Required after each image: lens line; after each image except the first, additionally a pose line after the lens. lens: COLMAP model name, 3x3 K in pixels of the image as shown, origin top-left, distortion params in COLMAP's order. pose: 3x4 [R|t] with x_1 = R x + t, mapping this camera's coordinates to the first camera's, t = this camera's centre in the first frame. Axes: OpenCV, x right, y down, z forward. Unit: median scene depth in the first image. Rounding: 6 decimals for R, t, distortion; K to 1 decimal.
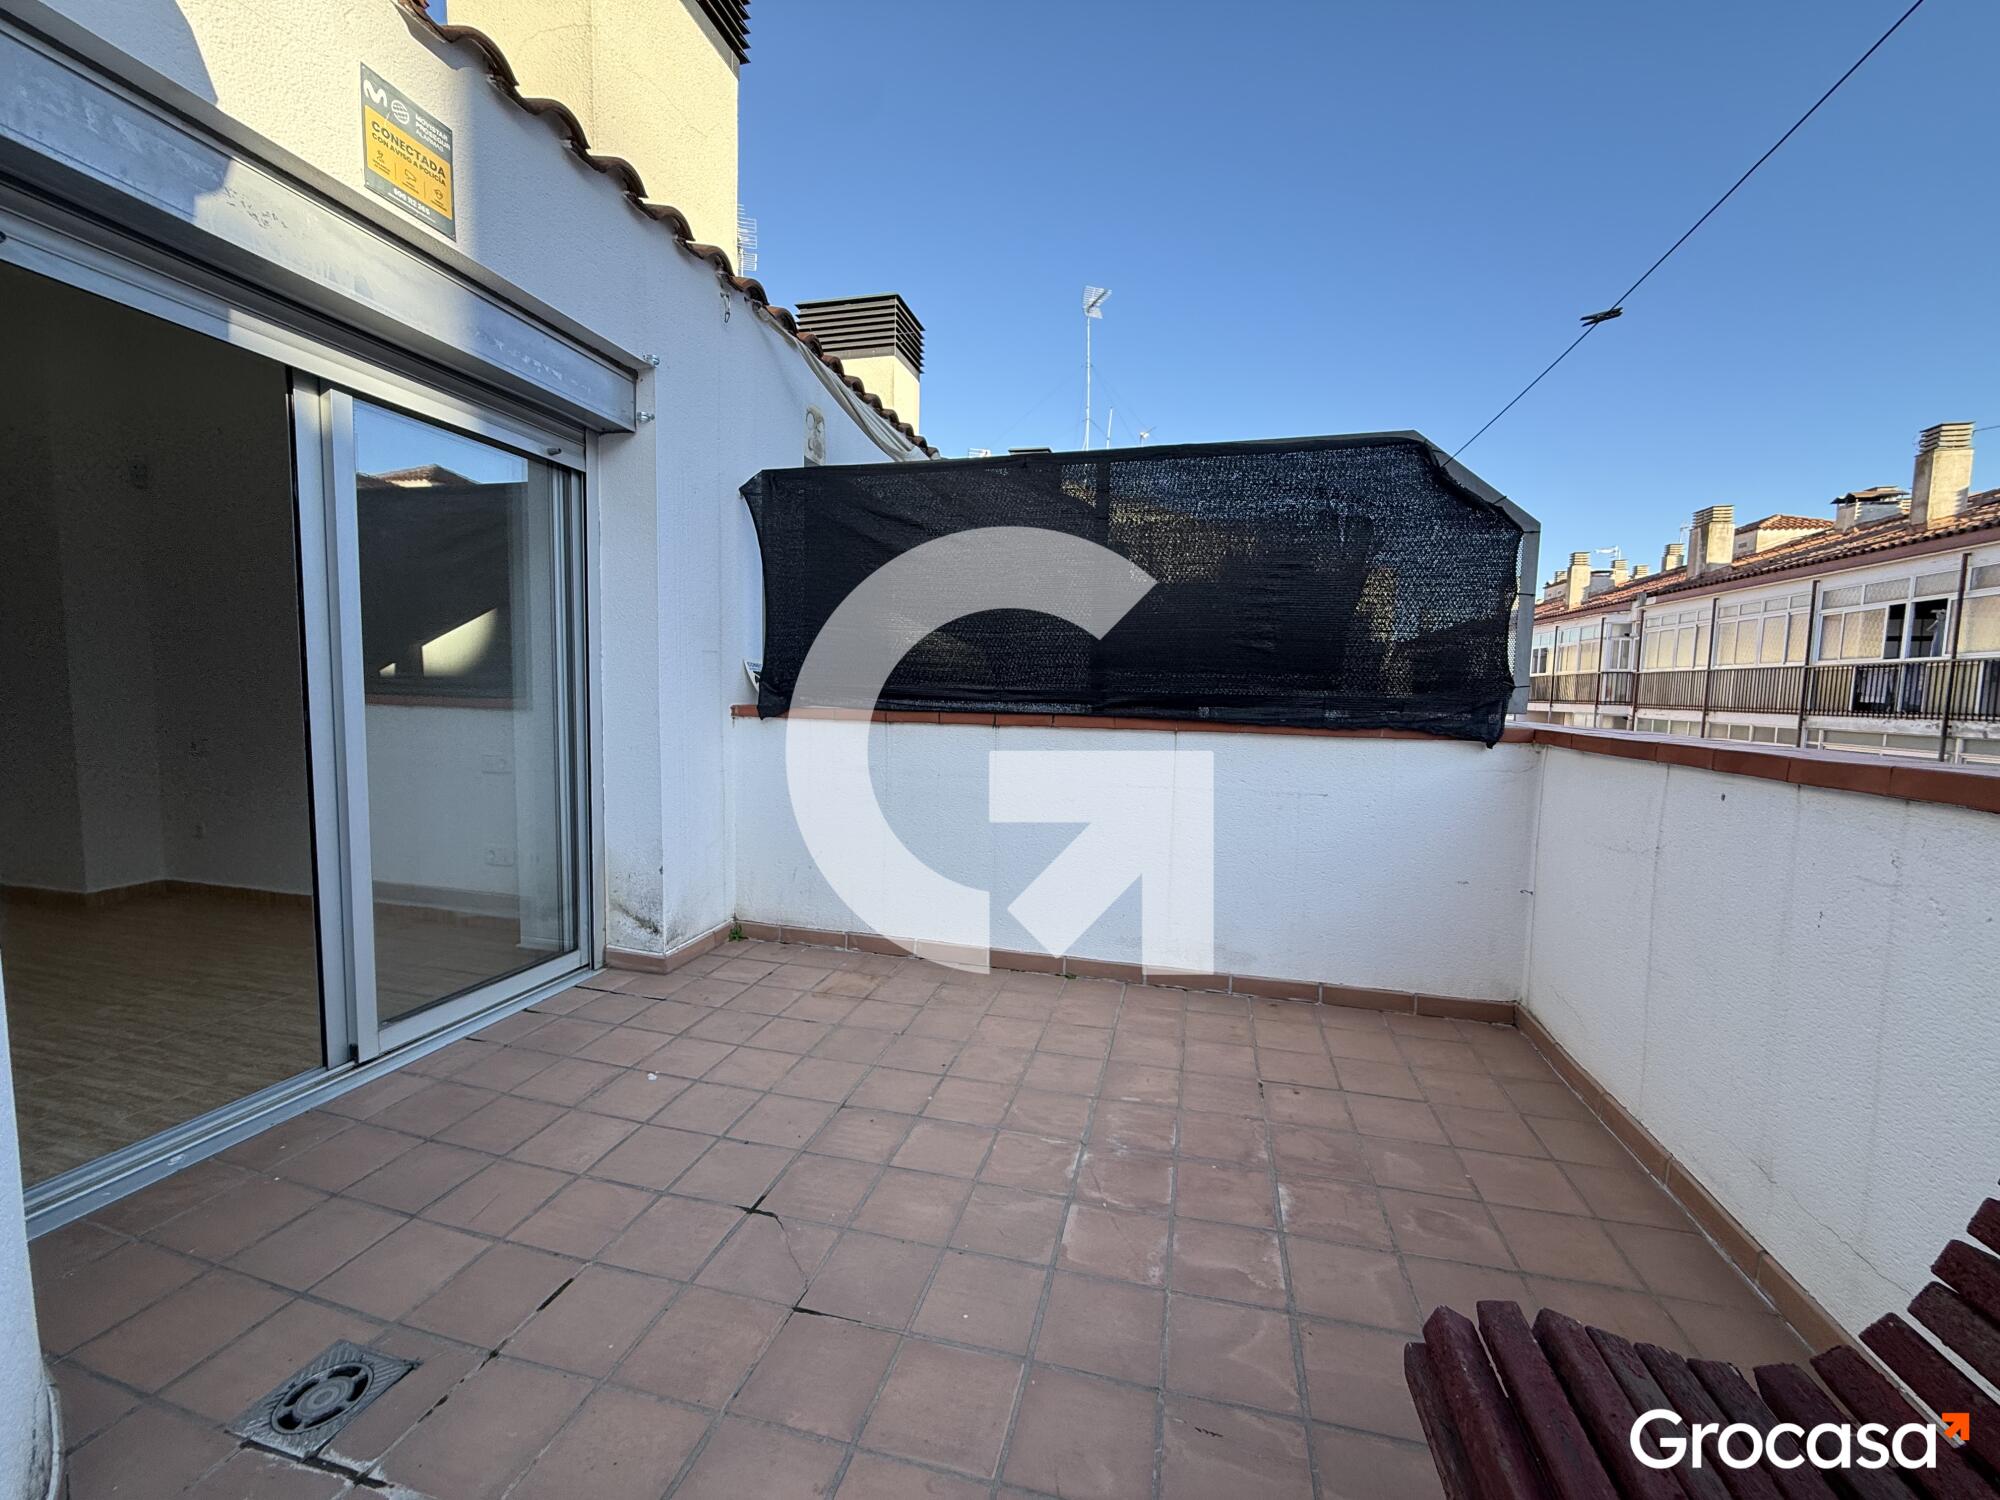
lens RADIAL K [[793.9, 0, 1032.3], [0, 793.9, 757.1], [0, 0, 1]] dist [0.000481, -0.000275]
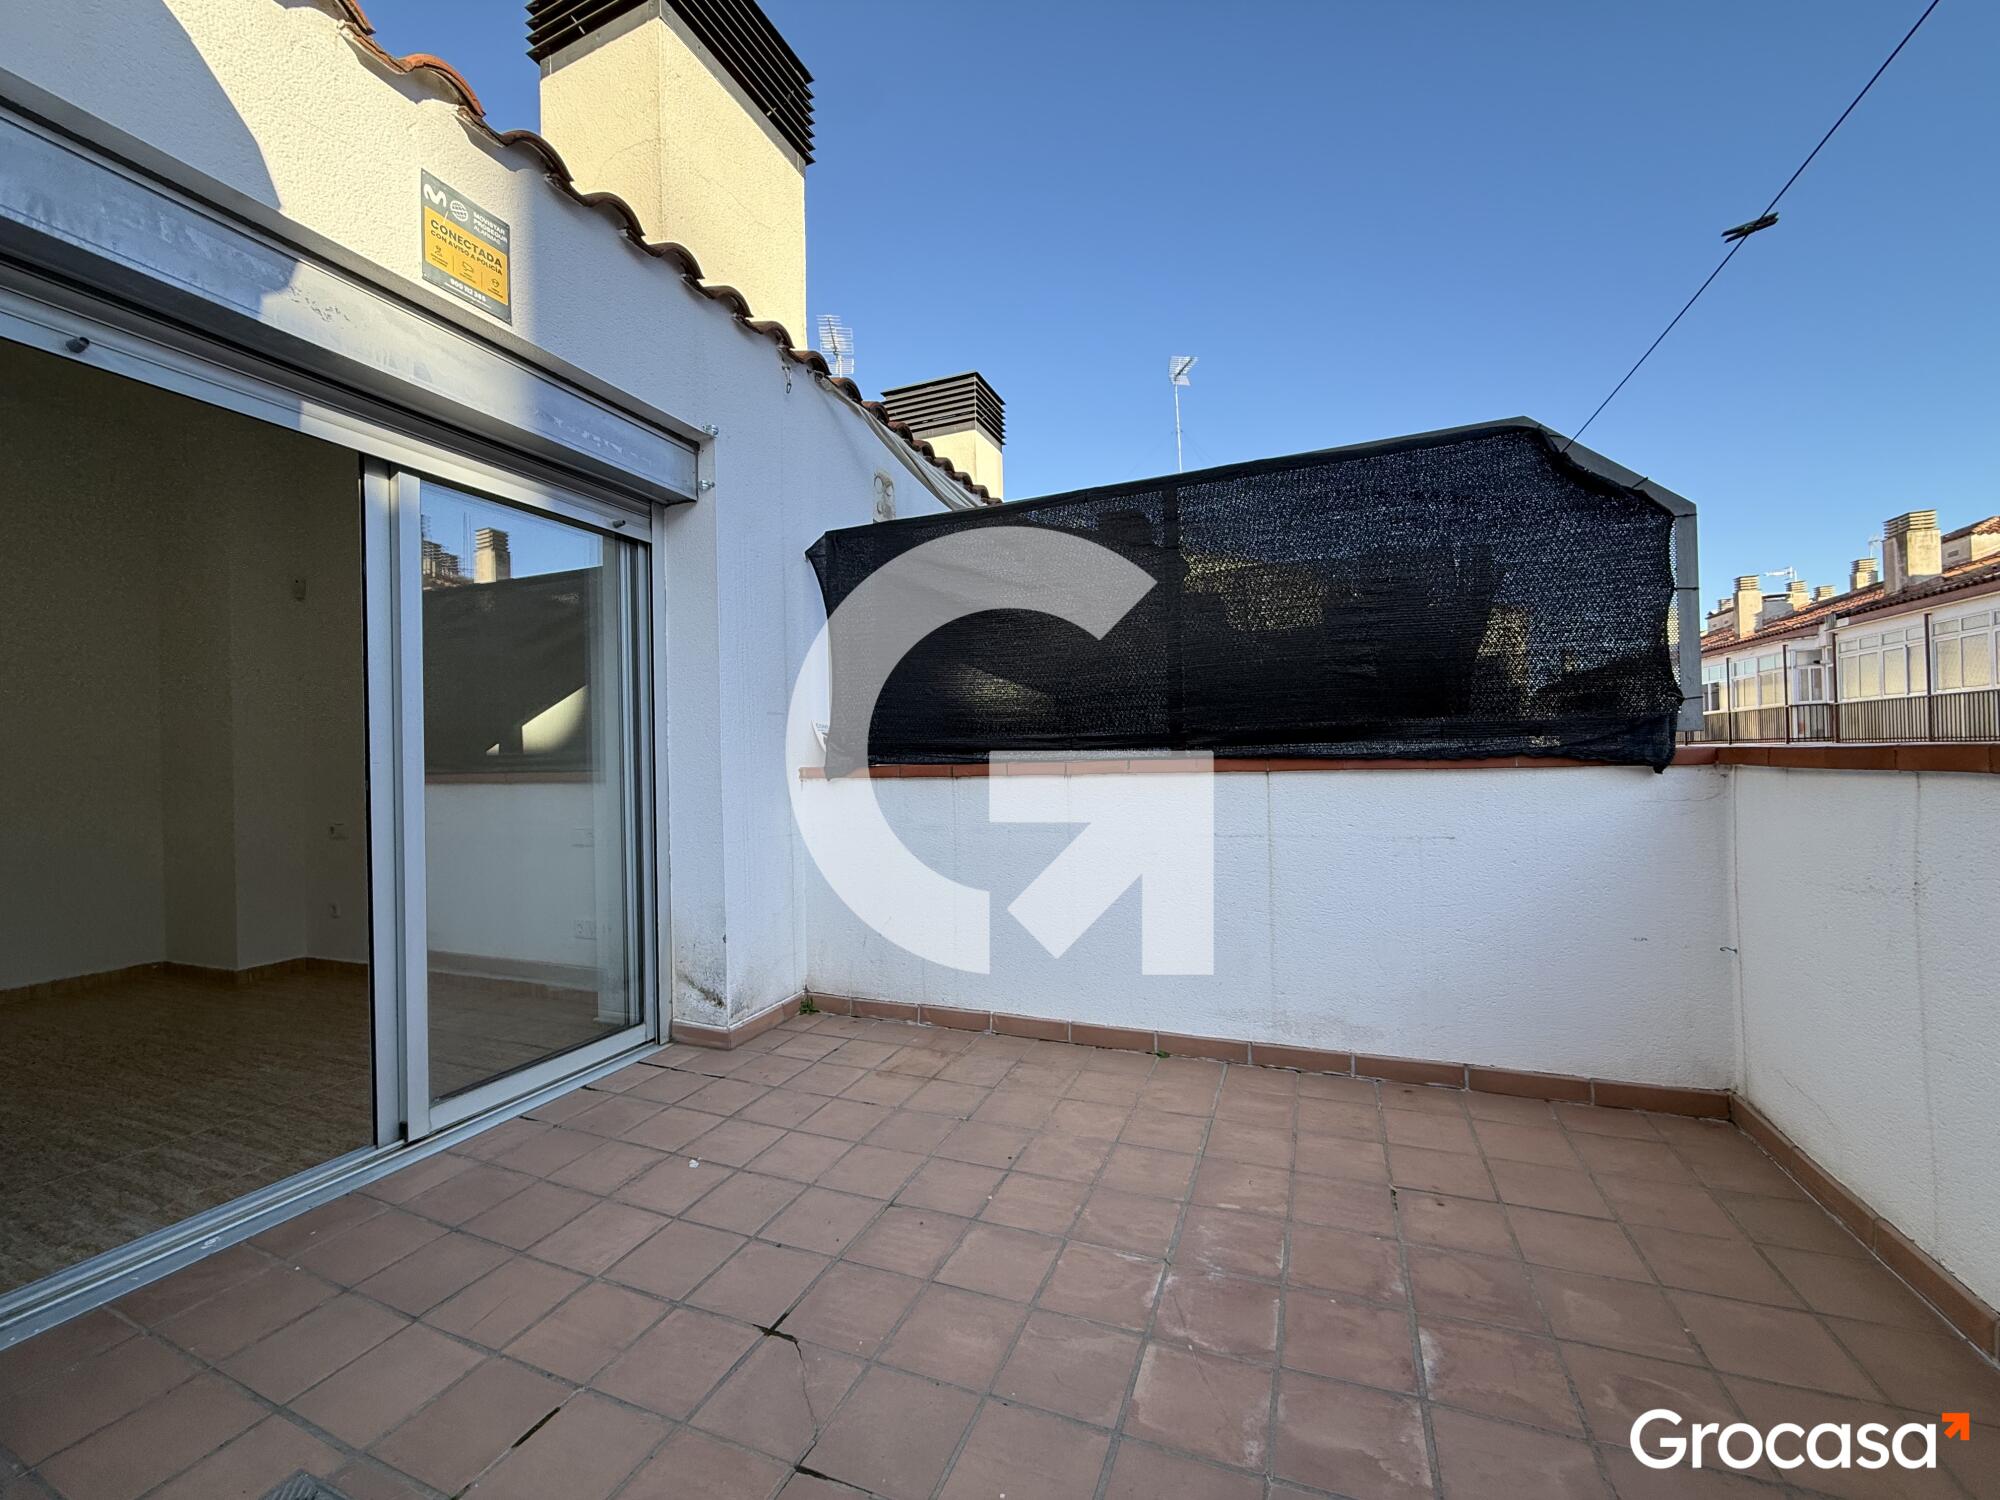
lens RADIAL K [[793.9, 0, 1029.2], [0, 793.9, 756.0], [0, 0, 1]] dist [0.000481, -0.000275]
pose [[0.988304, -0.048576, -0.144551, 0.063443], [0.035231, 0.994997, -0.093488, 0.032453], [0.148370, 0.087302, 0.985071, 0.111225]]
